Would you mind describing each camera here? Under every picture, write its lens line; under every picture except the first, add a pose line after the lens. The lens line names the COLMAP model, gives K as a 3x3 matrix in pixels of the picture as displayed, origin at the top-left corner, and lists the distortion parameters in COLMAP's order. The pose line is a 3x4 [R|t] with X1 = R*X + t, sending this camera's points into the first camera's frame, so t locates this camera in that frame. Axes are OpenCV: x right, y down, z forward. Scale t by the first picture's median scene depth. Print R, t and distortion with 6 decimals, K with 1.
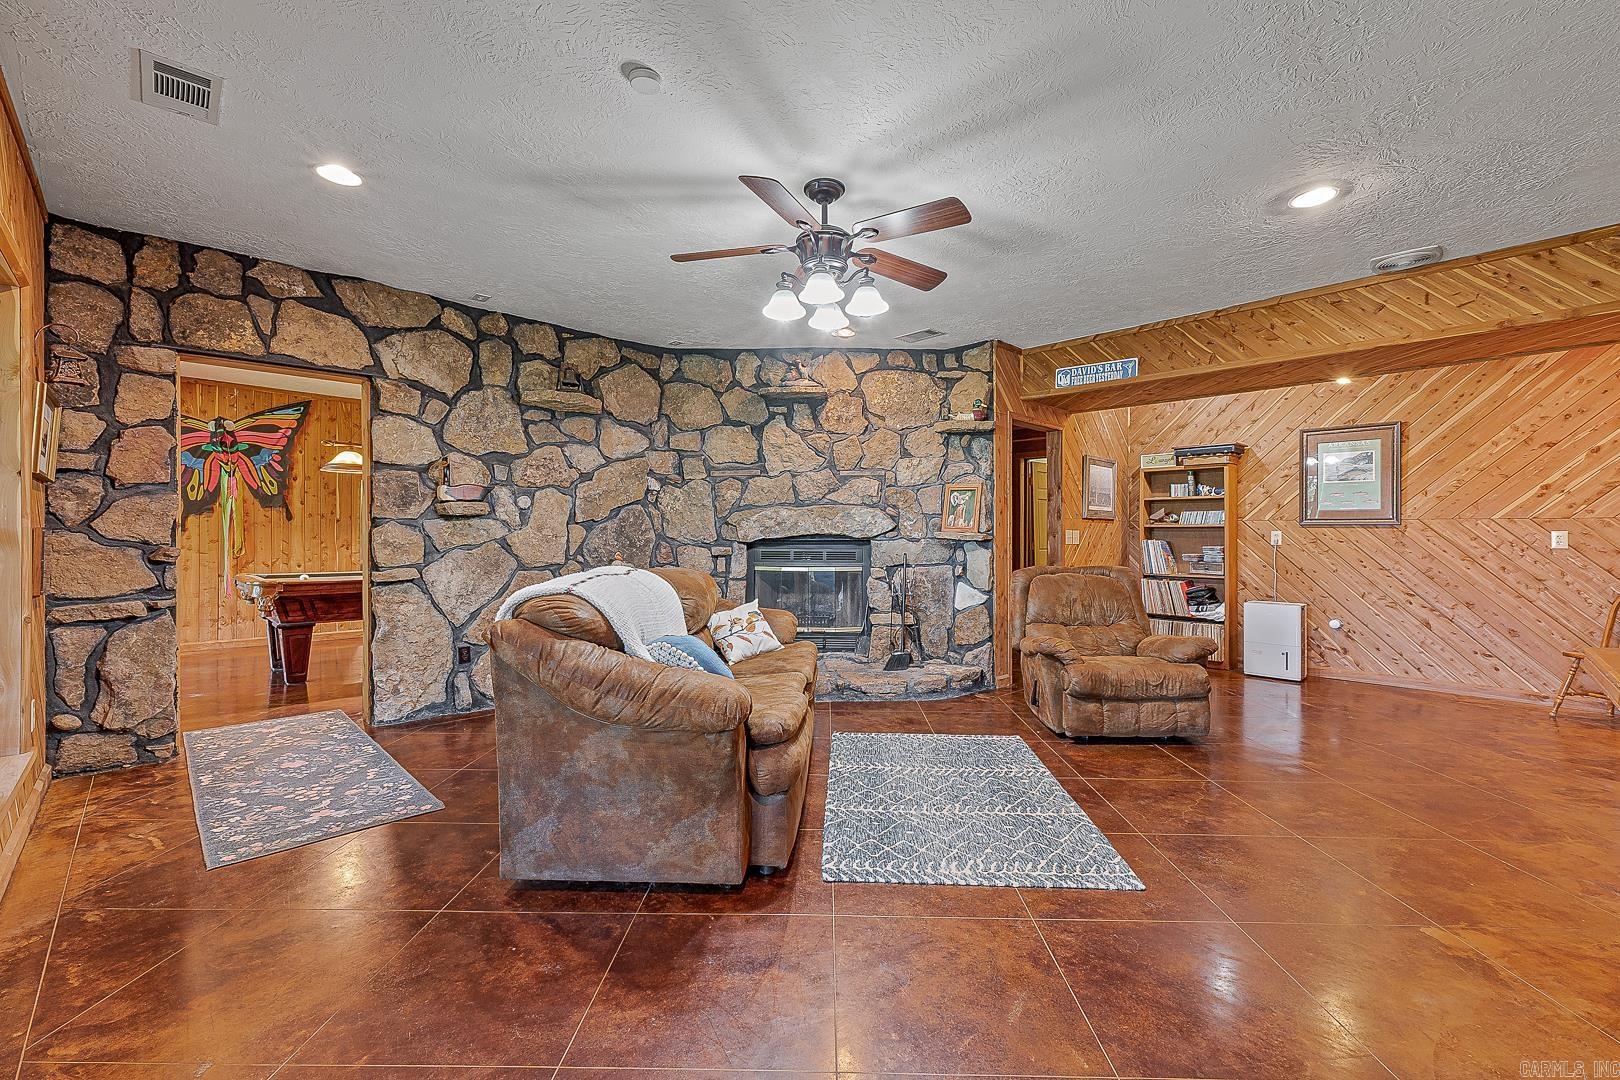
lens RADIAL K [[682.8, 0, 814.8], [0, 682.8, 533.2], [0, 0, 1]] dist [0.001446, 0.000020]
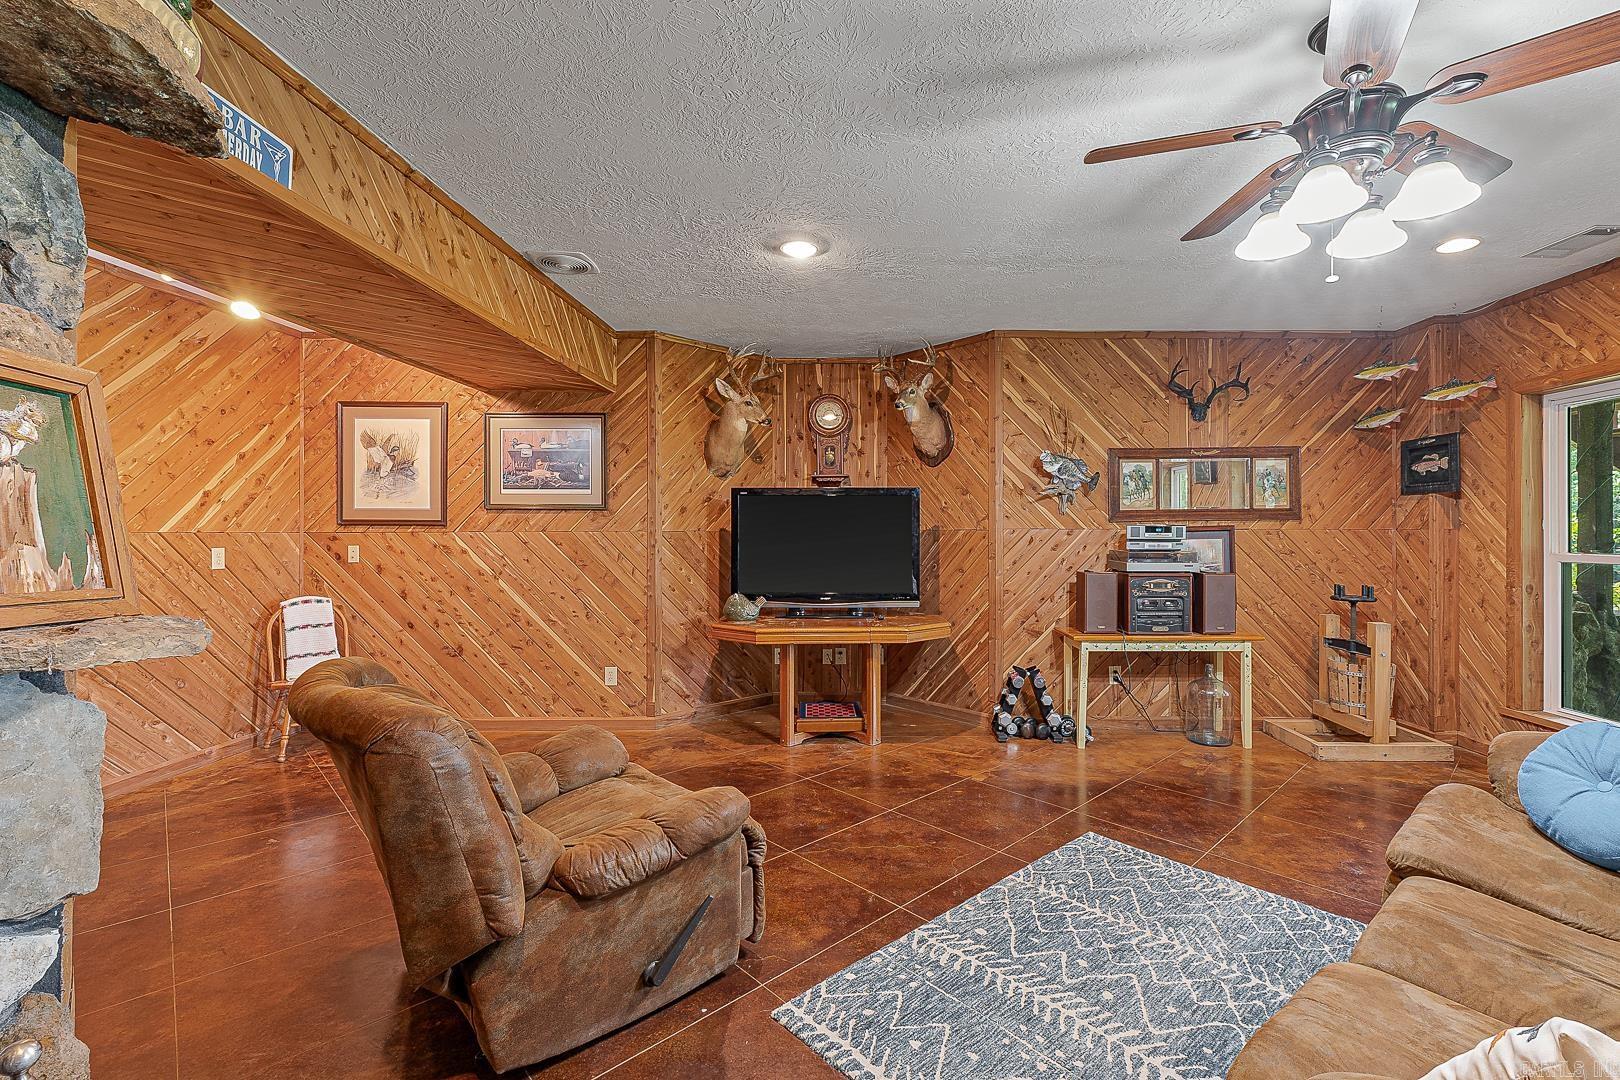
lens RADIAL K [[706.5, 0, 860.5], [0, 706.5, 525.2], [0, 0, 1]] dist [0.001369, 0.000150]
pose [[-0.718243, 0.000936, 0.695792, -0.068293], [-0.004309, 0.999974, -0.005794, -0.029087], [-0.695779, -0.007160, -0.718220, 1.061460]]
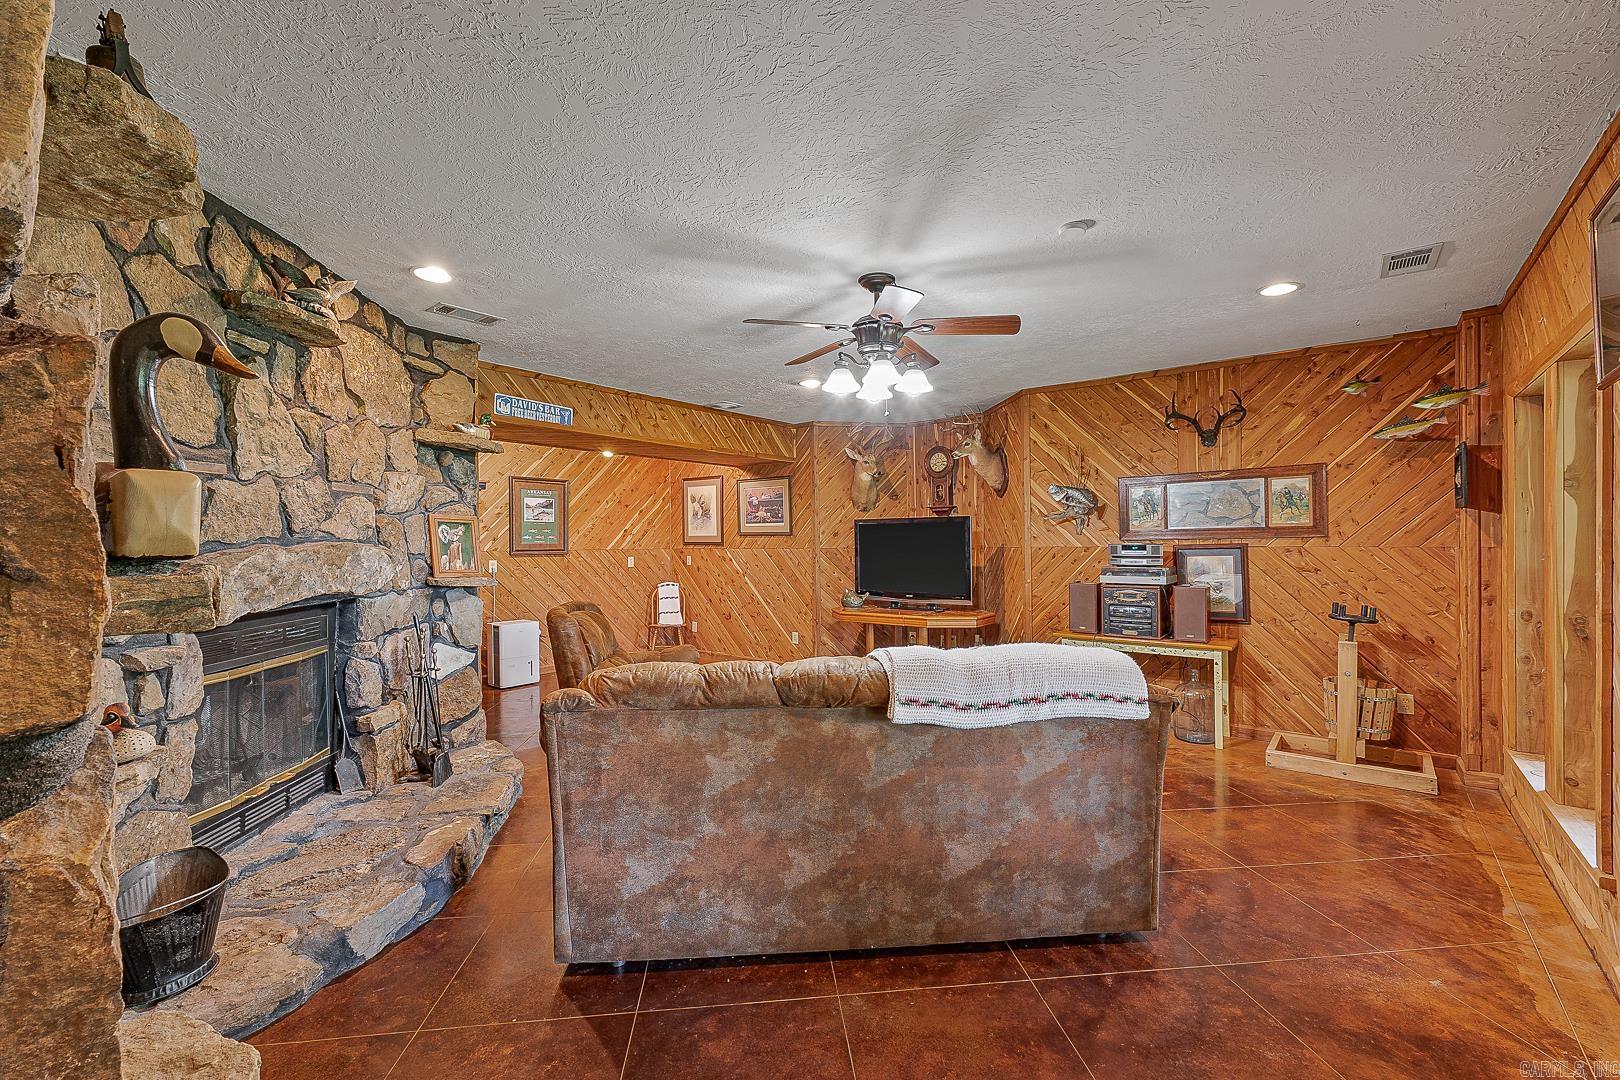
lens RADIAL K [[679.5, 0, 810.0], [0, 679.5, 540.0], [0, 0, 1]] dist [0.001474, 0.000102]
pose [[-0.122694, -0.001506, 0.992443, -0.650823], [0.005371, 0.999983, 0.002181, -0.046618], [-0.992430, 0.005598, -0.122683, 0.753769]]
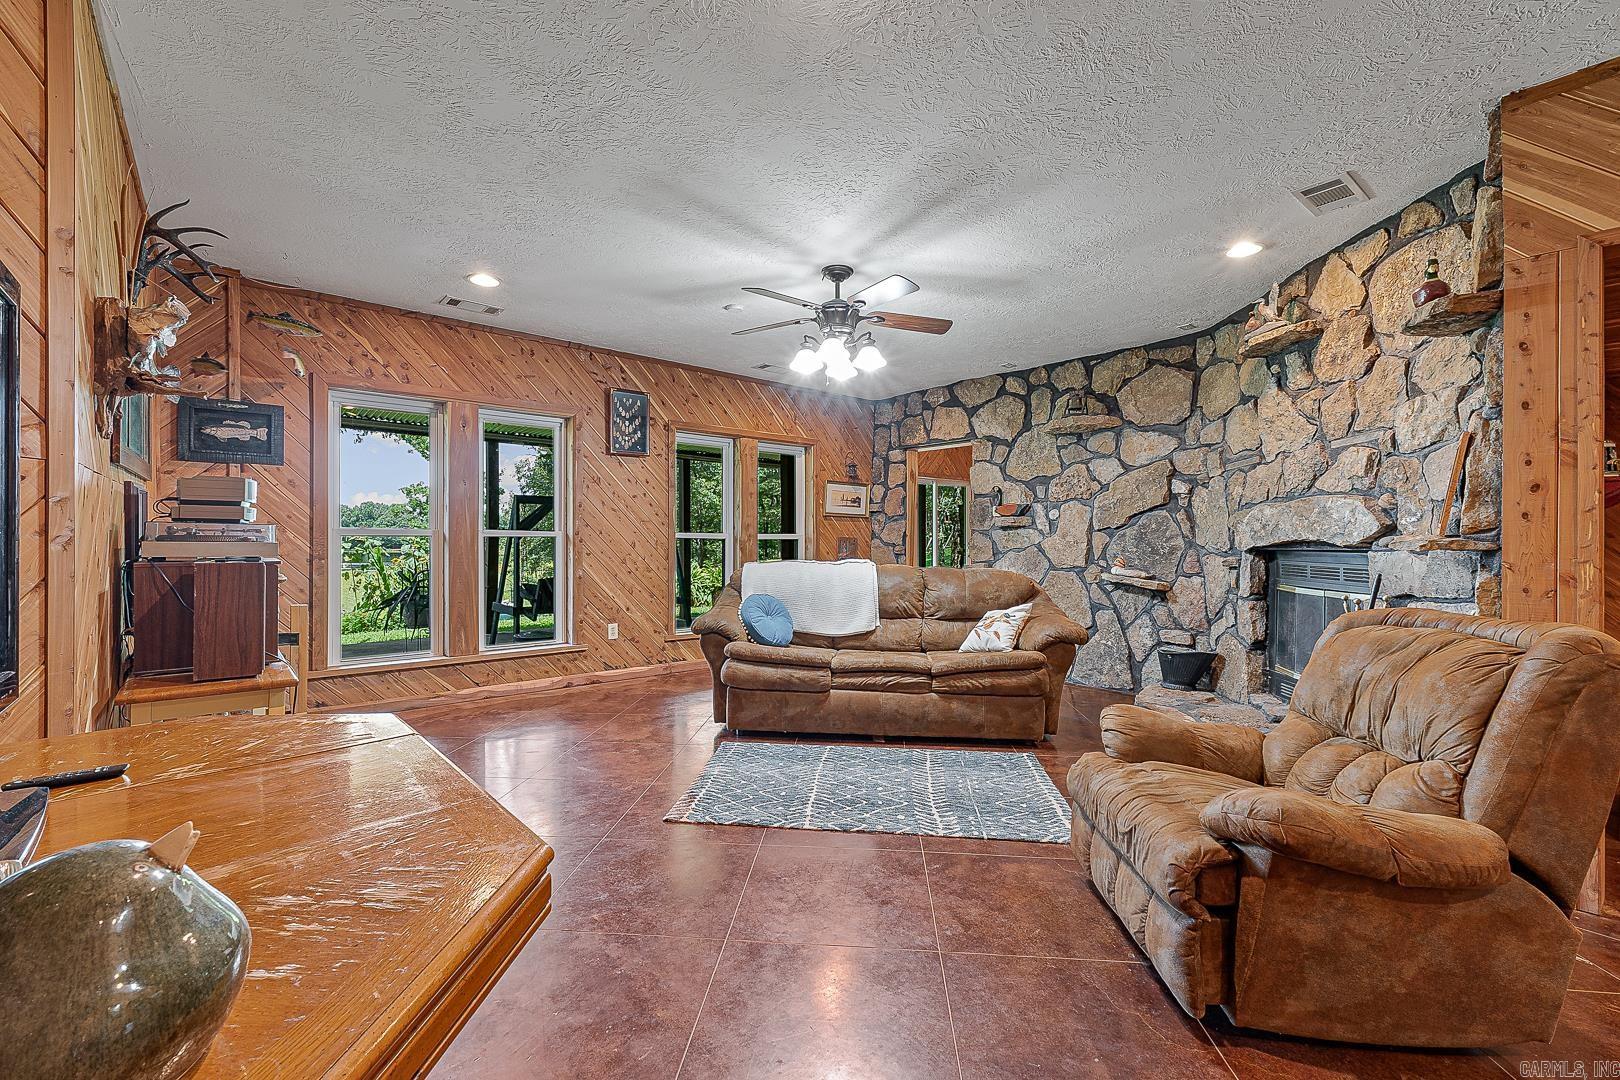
lens RADIAL K [[679.5, 0, 810.0], [0, 679.5, 540.0], [0, 0, 1]] dist [0.001474, 0.000102]
pose [[-0.058310, -0.004593, -0.998288, 0.784657], [-0.008013, 0.999959, -0.004133, 0.008437], [0.998266, 0.007758, -0.058344, 0.617486]]
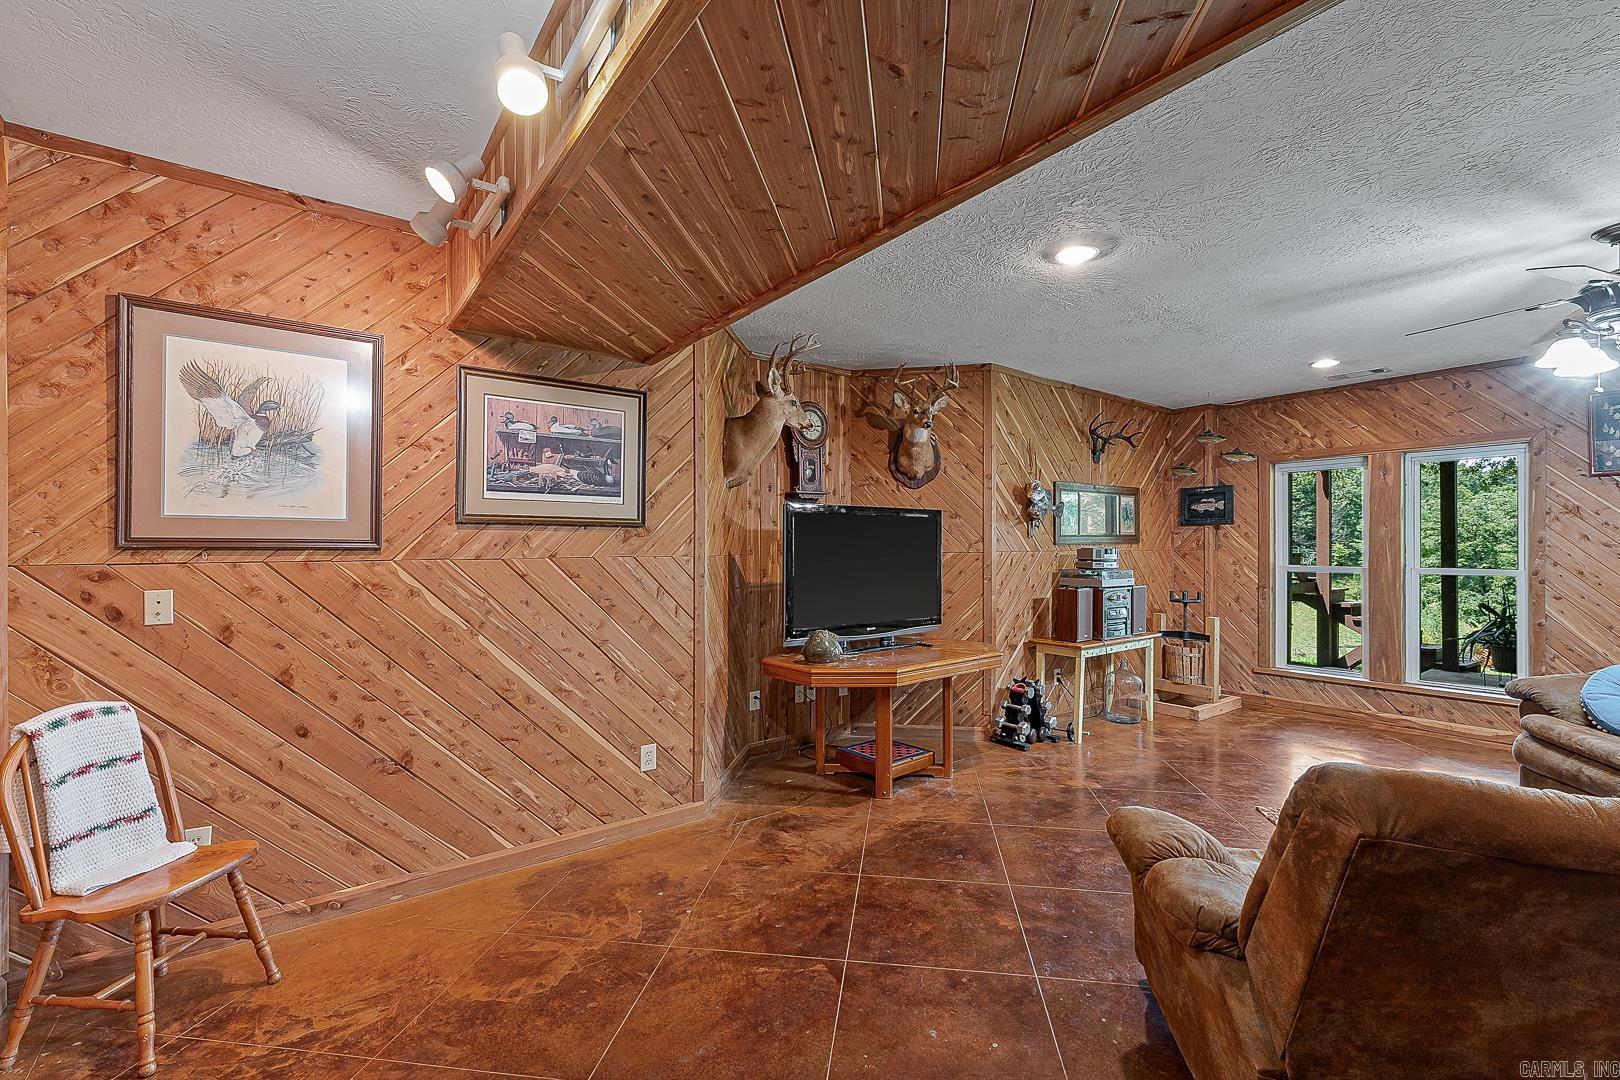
lens RADIAL K [[685.4, 0, 806.8], [0, 685.4, 543.7], [0, 0, 1]] dist [0.000607, 0.000094]
pose [[-0.991845, -0.002803, 0.127422, 0.609961], [-0.003645, 0.999973, -0.006374, -0.034040], [-0.127400, -0.006786, -0.991828, 1.256287]]
